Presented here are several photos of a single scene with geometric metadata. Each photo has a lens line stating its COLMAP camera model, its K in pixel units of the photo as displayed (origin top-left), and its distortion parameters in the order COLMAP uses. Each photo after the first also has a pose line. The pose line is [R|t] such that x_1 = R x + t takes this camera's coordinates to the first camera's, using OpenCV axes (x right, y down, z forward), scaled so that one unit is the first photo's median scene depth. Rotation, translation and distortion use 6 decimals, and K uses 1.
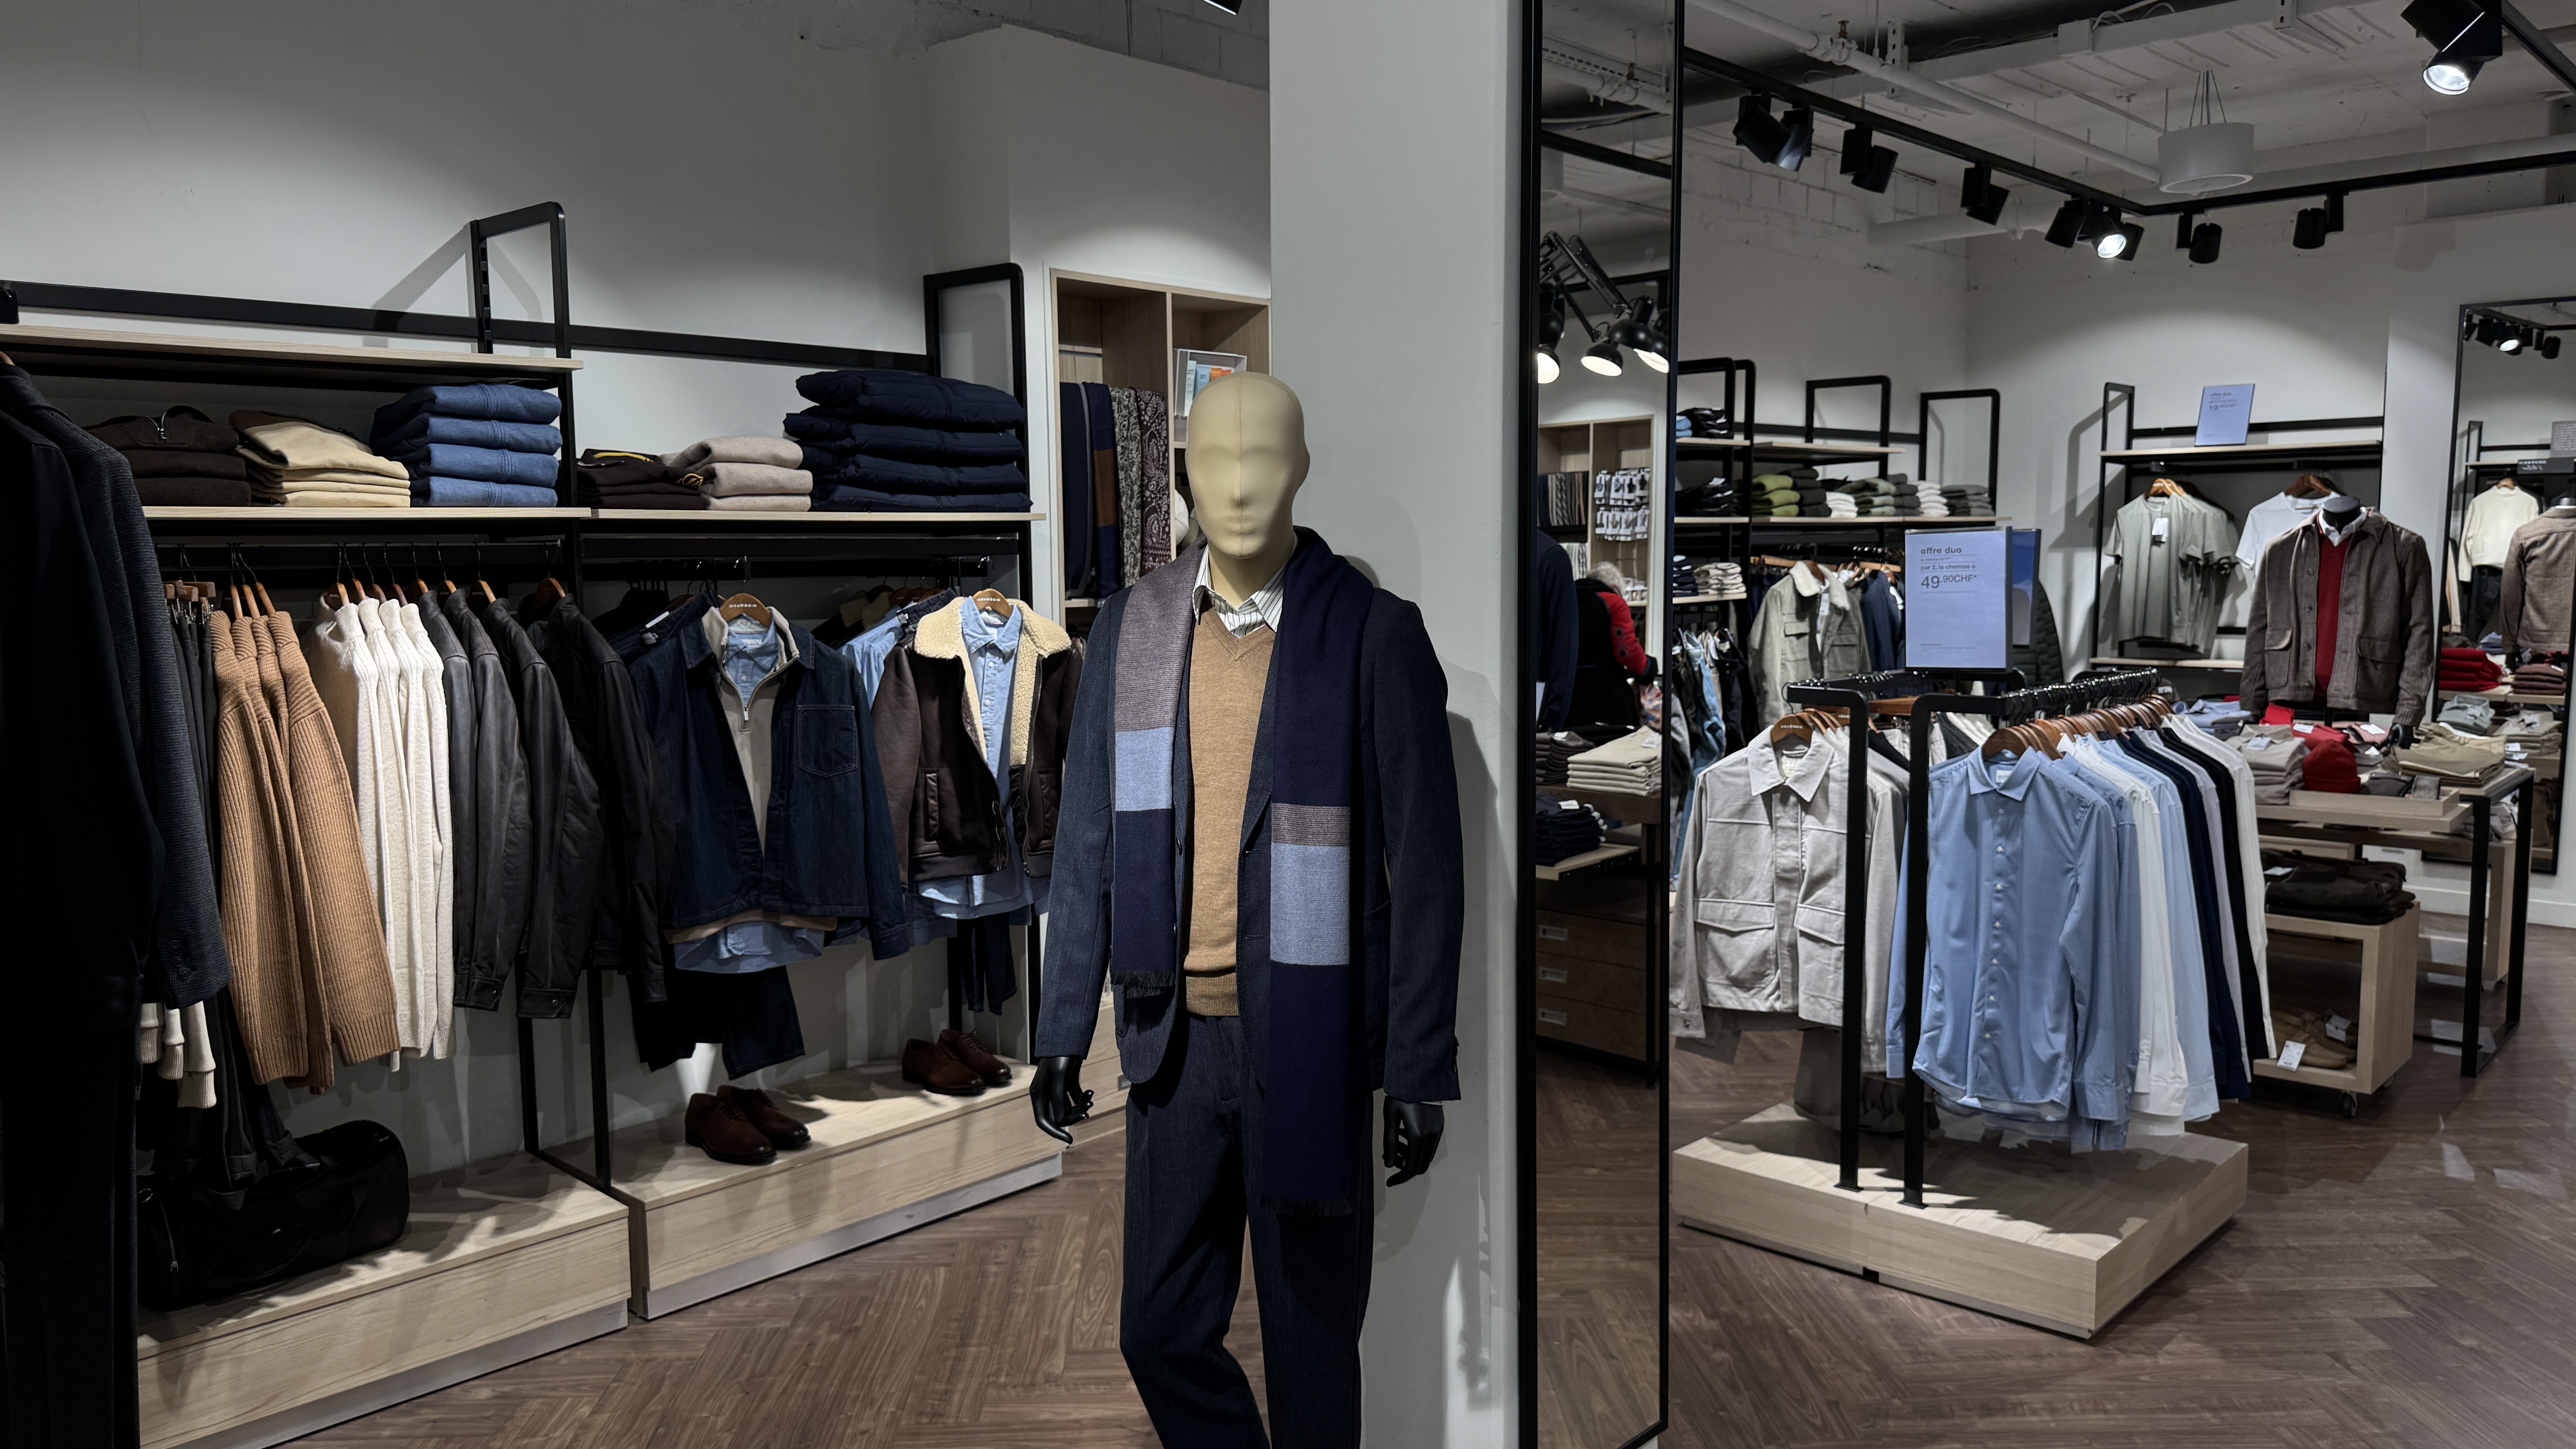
lens RADIAL K [[1835.9, 0, 1288.0], [0, 1835.9, 724.5], [0, 0, 1]] dist [-0.005536, 0.004810]
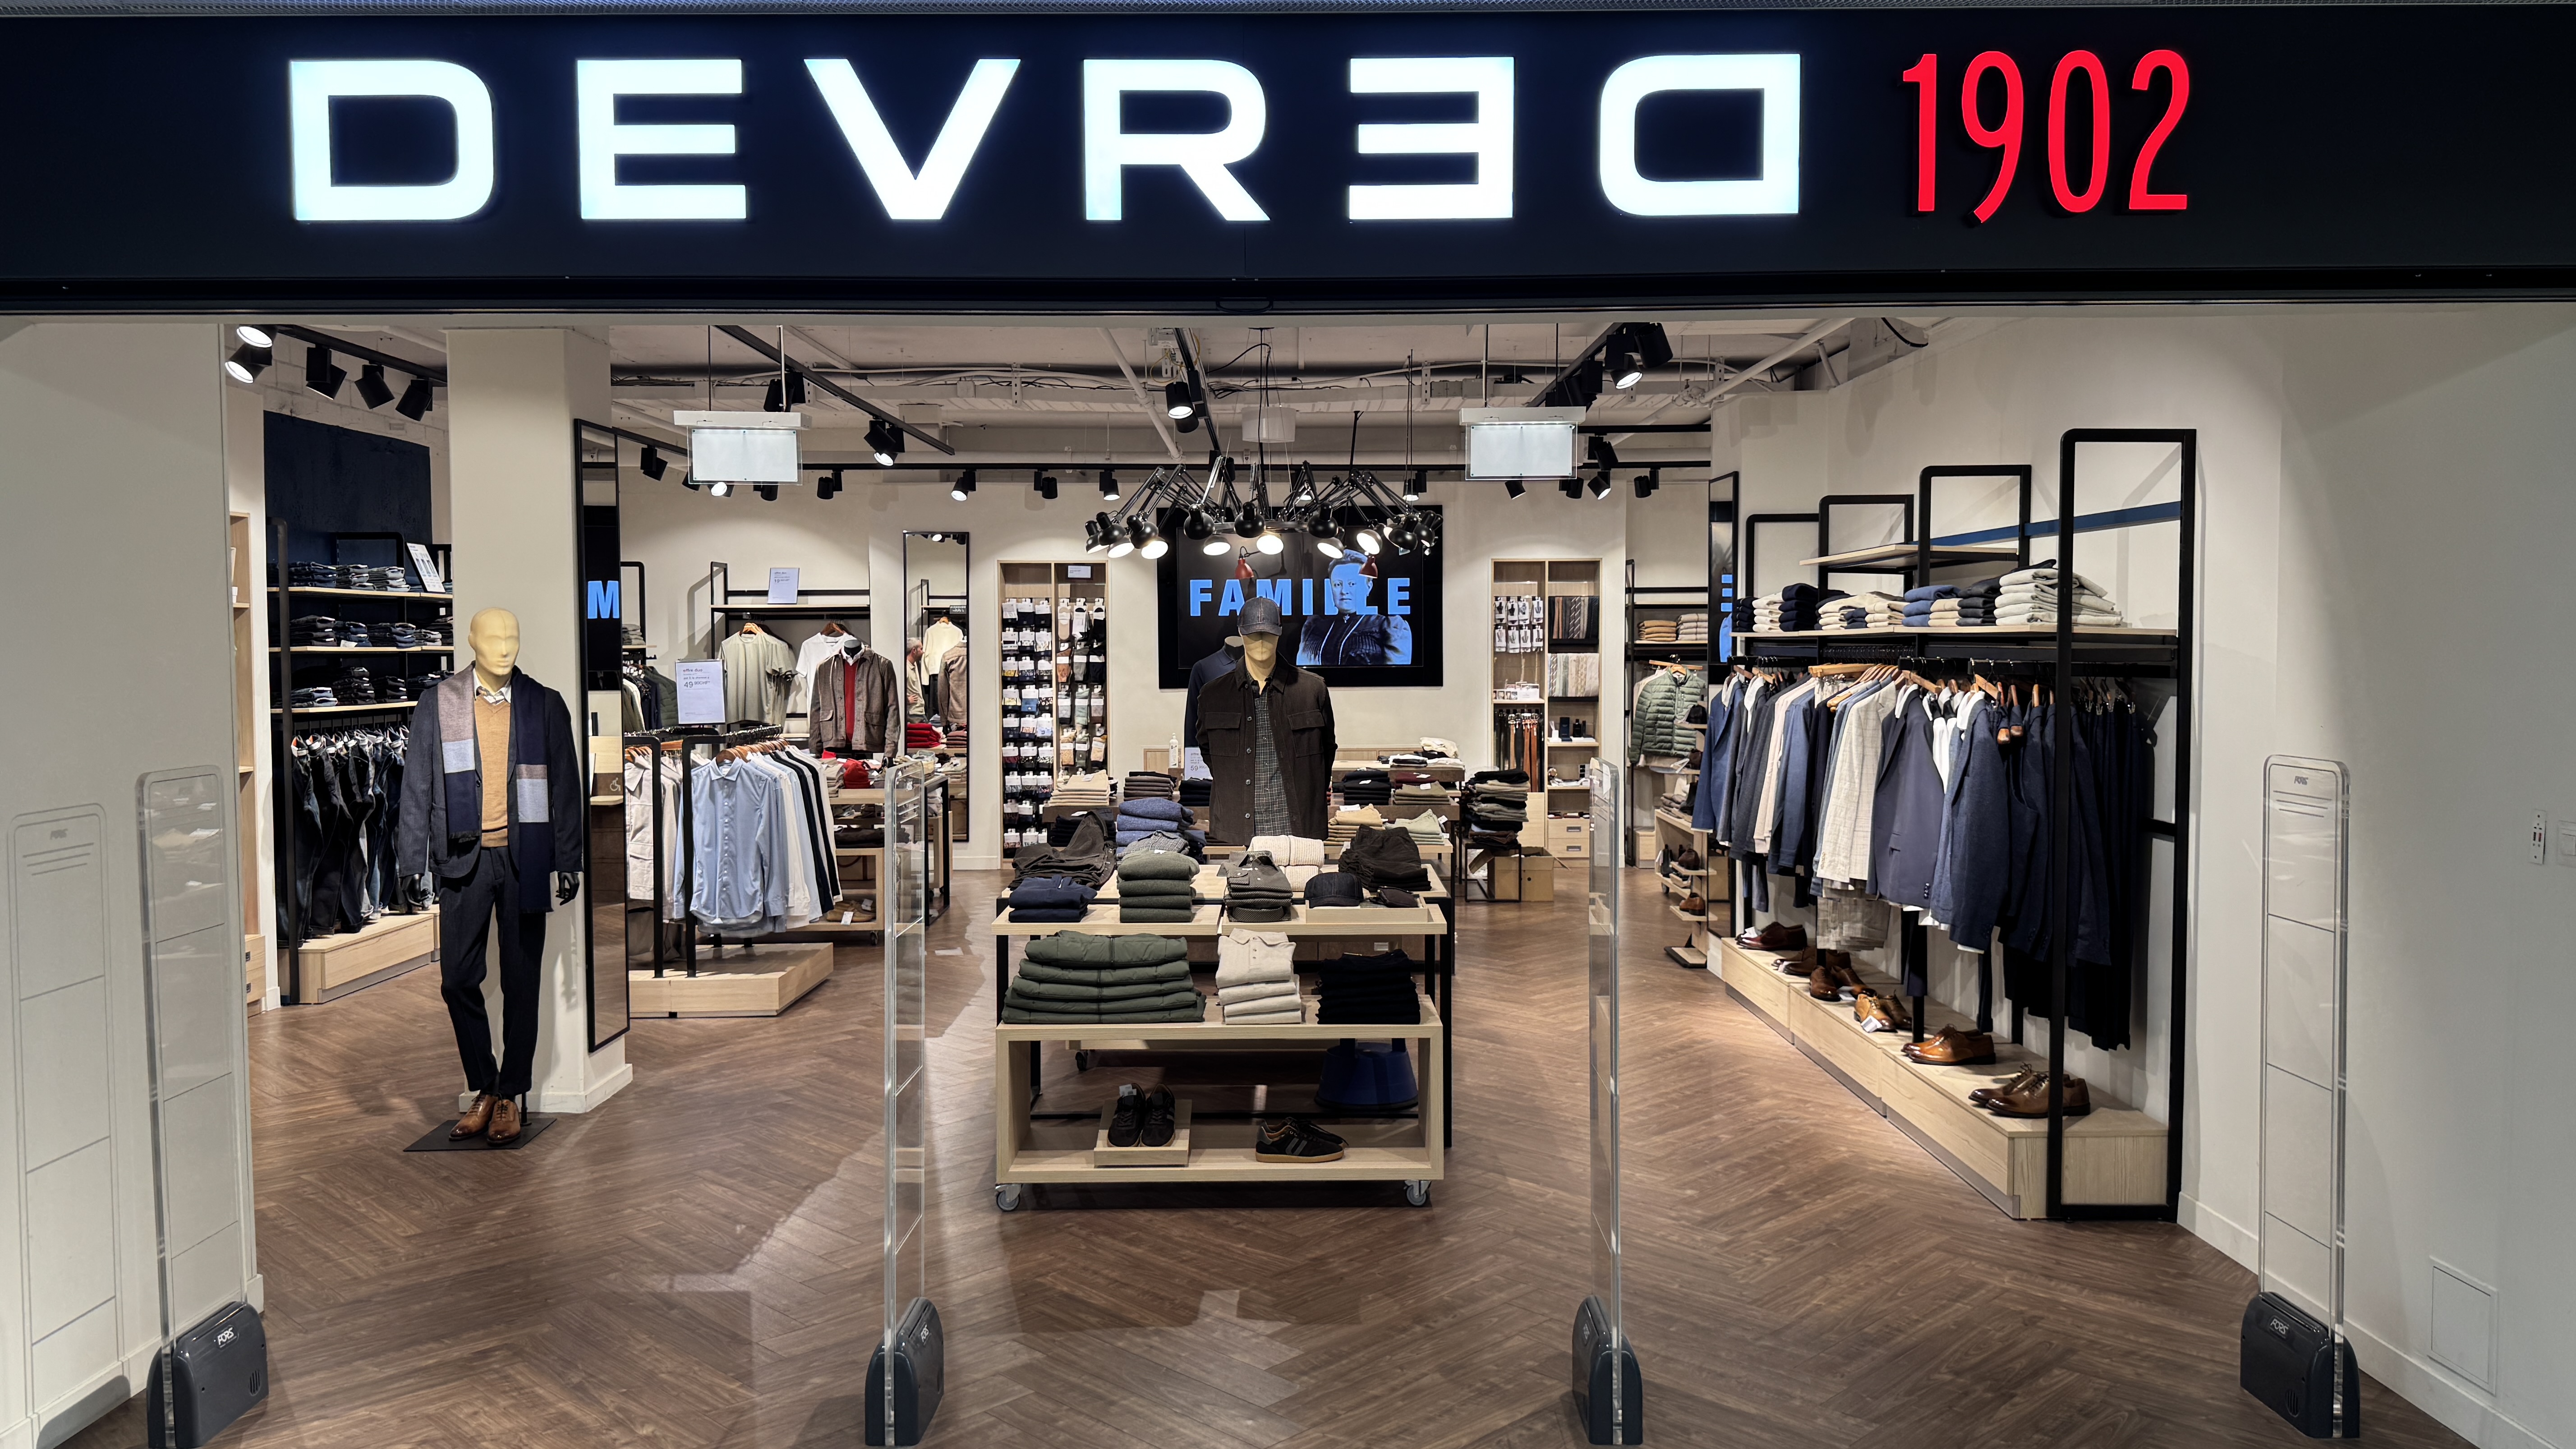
lens RADIAL K [[1872.9, 0, 1288.0], [0, 1872.9, 724.5], [0, 0, 1]] dist [0.109210, -0.178093]
pose [[0.732445, -0.027927, 0.680253, -0.354609], [0.069805, 0.996973, -0.034231, 0.051645], [-0.677238, 0.072558, 0.732177, -0.609270]]
